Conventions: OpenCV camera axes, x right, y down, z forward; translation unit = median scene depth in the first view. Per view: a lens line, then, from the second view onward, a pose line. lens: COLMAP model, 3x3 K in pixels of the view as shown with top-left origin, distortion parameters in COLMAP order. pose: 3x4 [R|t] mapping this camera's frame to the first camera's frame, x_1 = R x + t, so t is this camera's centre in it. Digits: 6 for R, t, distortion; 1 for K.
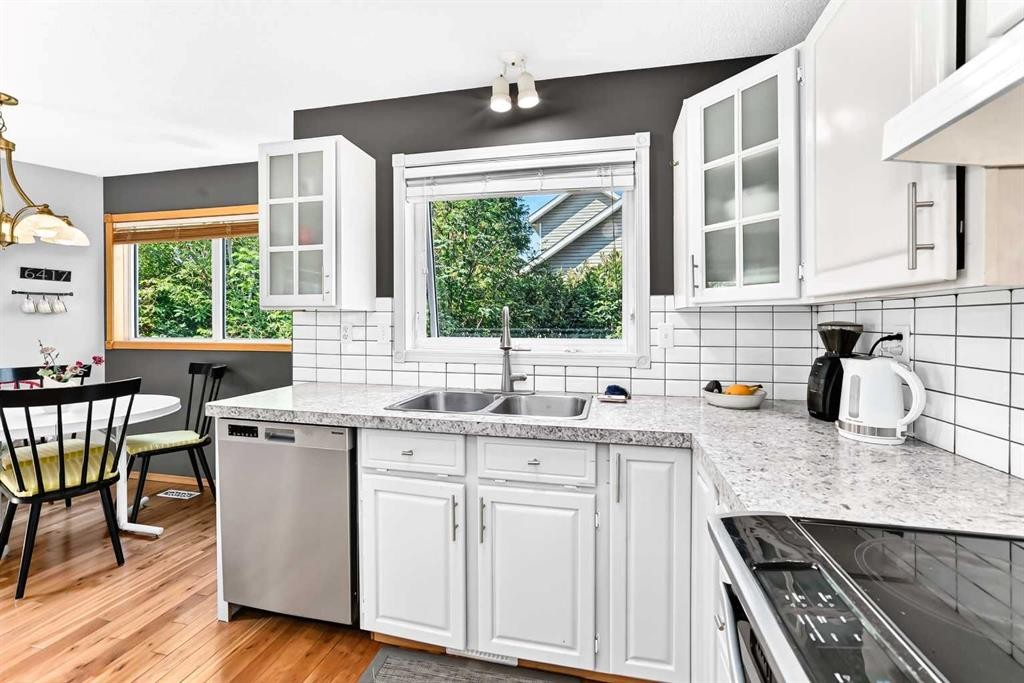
lens RADIAL K [[433.3, 0, 510.9], [0, 433.3, 326.8], [0, 0, 1]] dist [-0.001612, 0.000163]
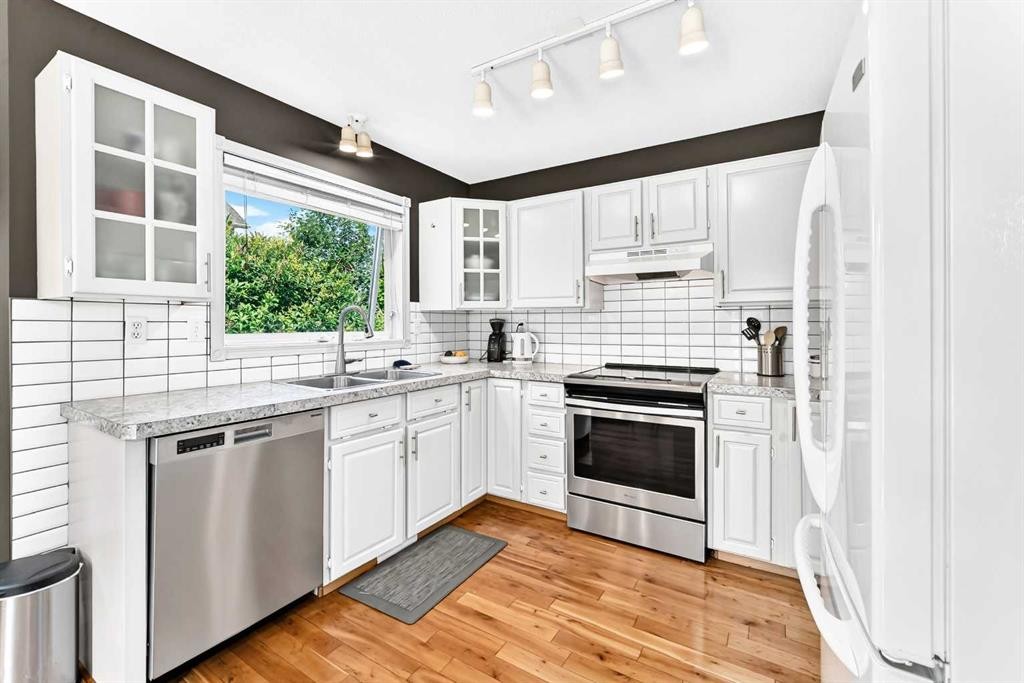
lens RADIAL K [[443.9, 0, 513.1], [0, 443.9, 324.0], [0, 0, 1]] dist [0.000412, 0.009964]
pose [[0.327750, -0.004563, 0.944754, -1.086062], [0.013608, 0.999907, 0.000109, 0.013914], [-0.944667, 0.012821, 0.327782, 0.116410]]
